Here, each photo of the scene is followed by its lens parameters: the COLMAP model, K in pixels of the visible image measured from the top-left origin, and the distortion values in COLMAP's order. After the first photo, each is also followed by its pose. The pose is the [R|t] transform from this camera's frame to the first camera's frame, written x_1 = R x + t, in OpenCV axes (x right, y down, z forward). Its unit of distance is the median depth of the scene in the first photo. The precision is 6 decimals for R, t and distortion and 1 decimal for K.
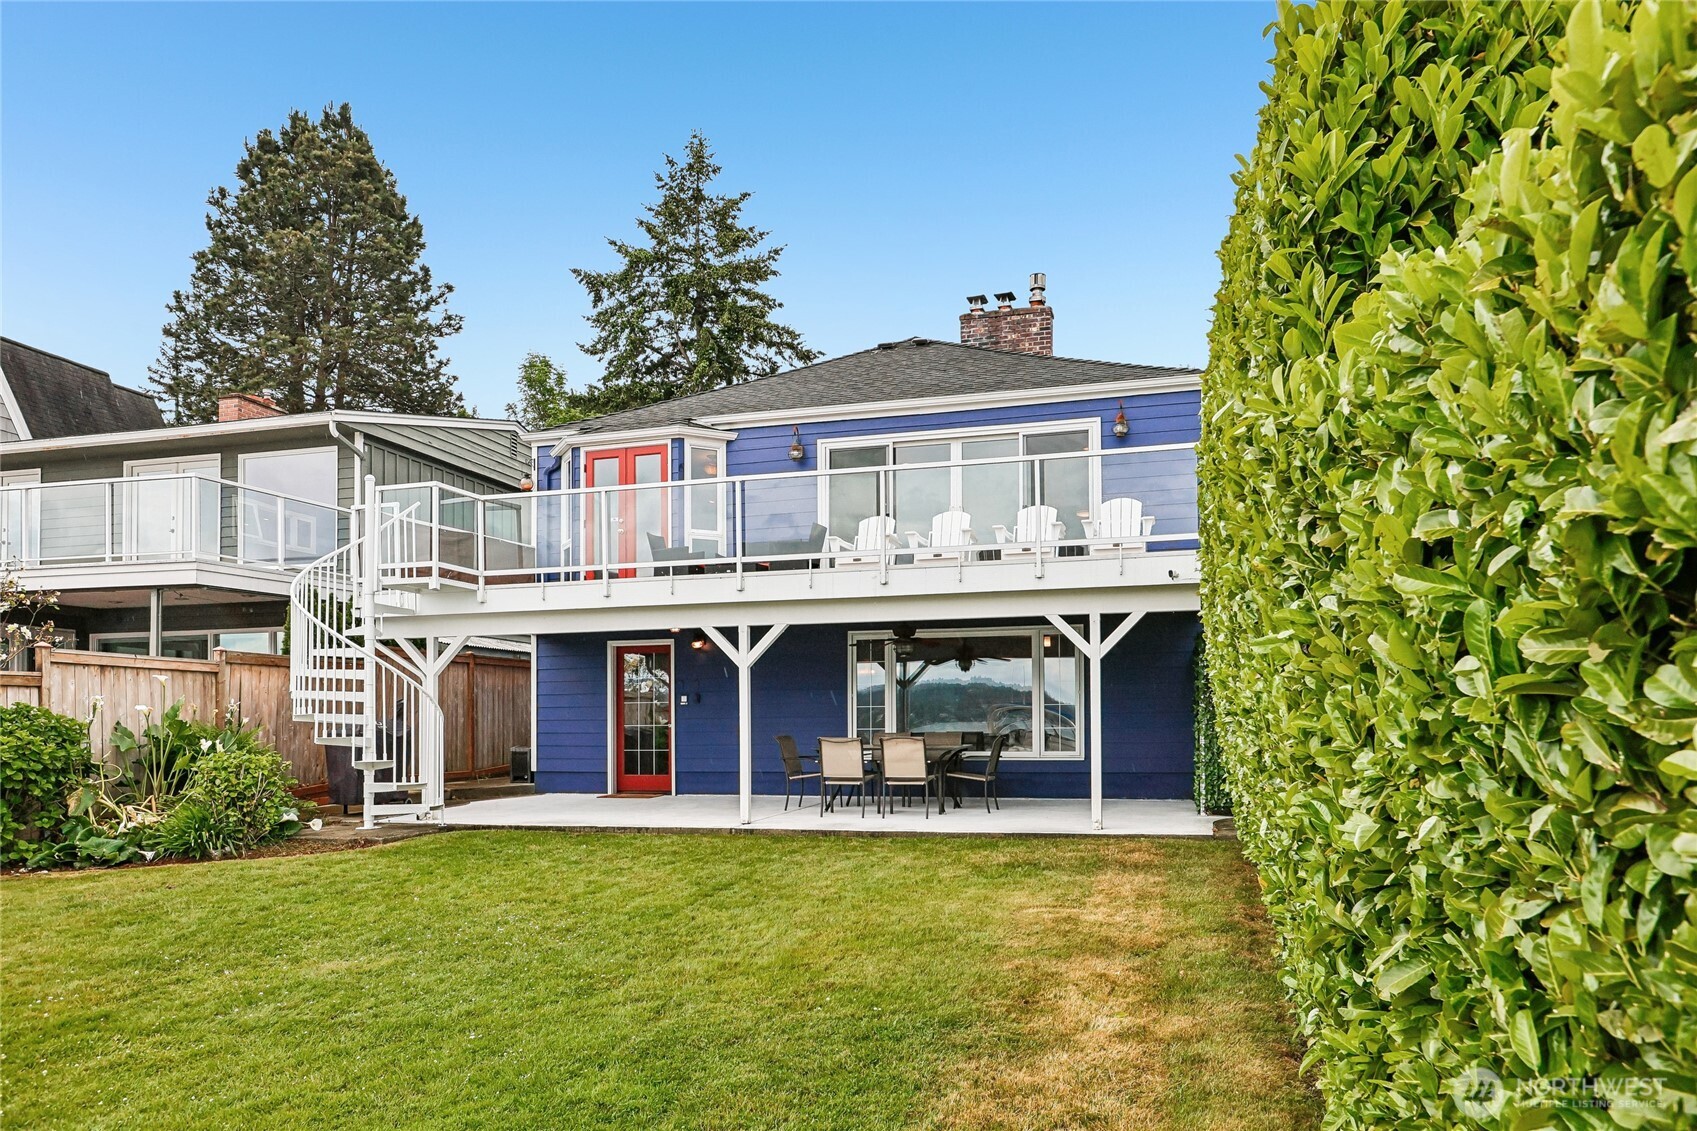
lens RADIAL K [[1167.0, 0, 848.5], [0, 1167.0, 565.5], [0, 0, 1]] dist [-0.002158, 0.005846]
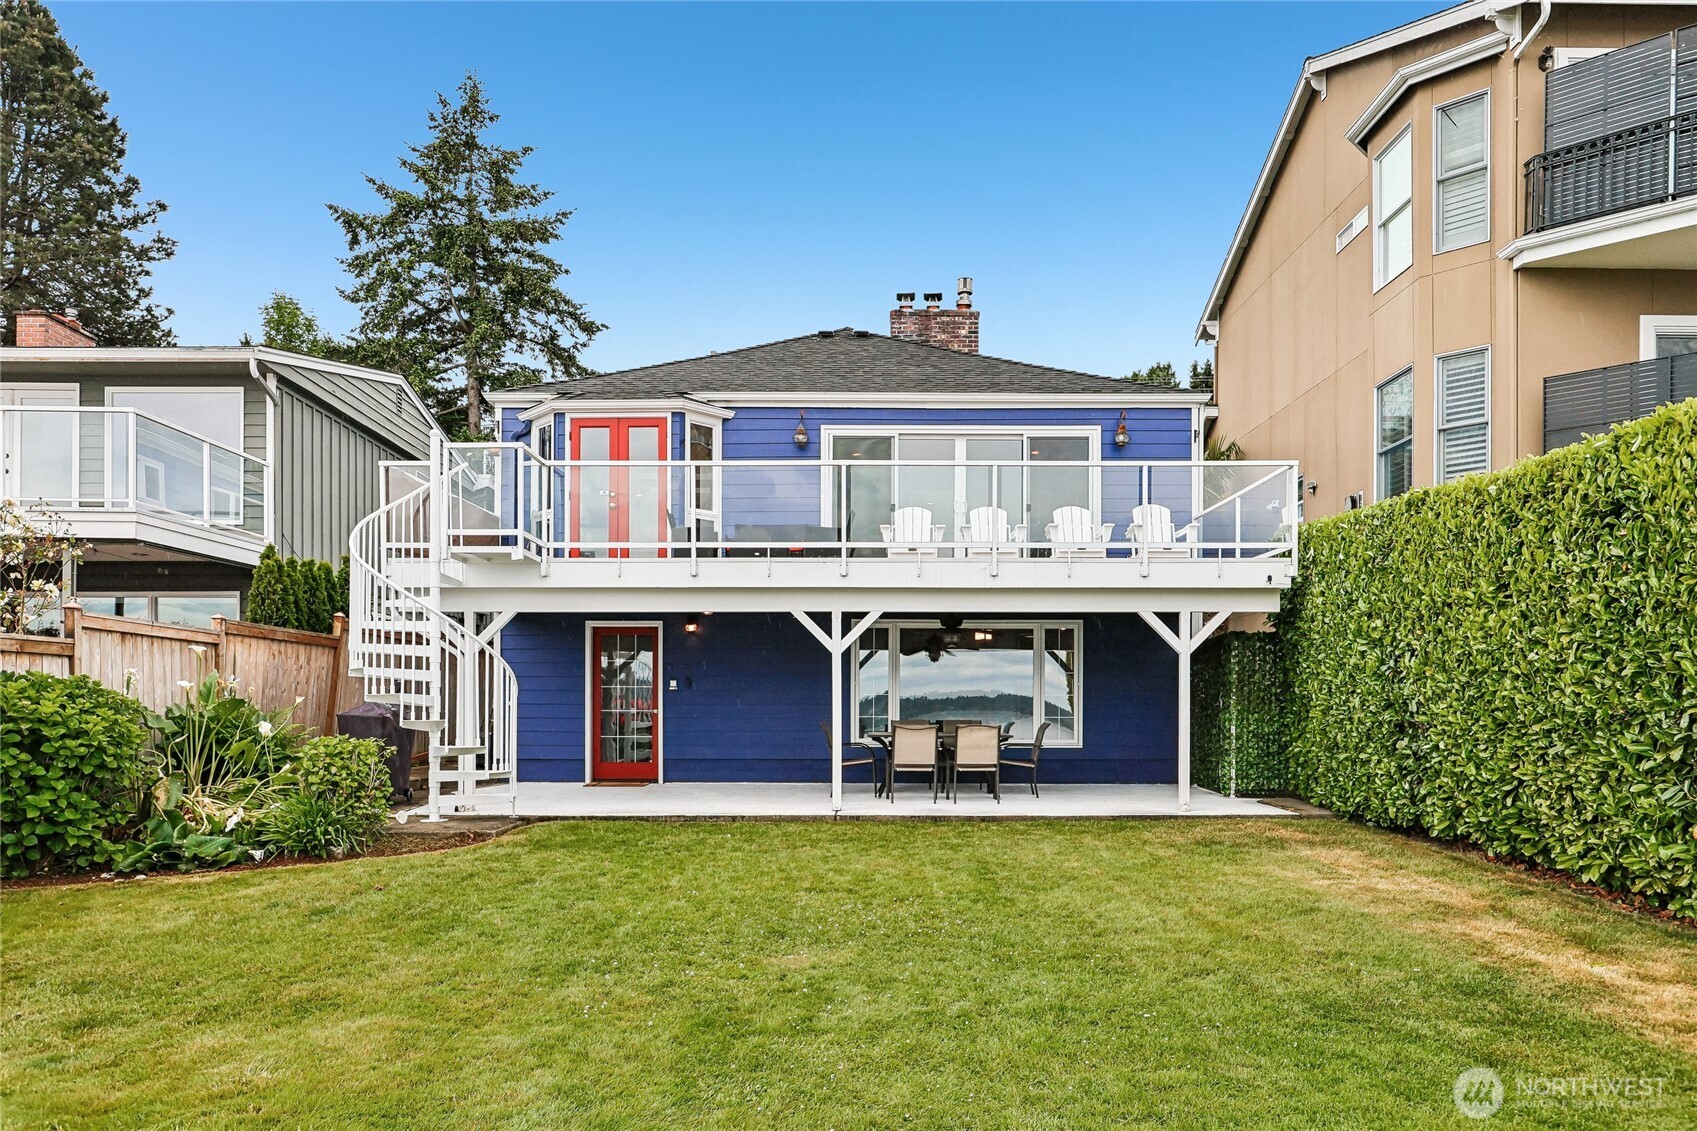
lens RADIAL K [[1174.1, 0, 849.1], [0, 1174.1, 577.8], [0, 0, 1]] dist [-0.001285, 0.004504]
pose [[0.959479, 0.042444, 0.278567, -0.215564], [-0.048049, 0.998756, 0.013321, 0.005683], [-0.277655, -0.026166, 0.960325, 0.025035]]
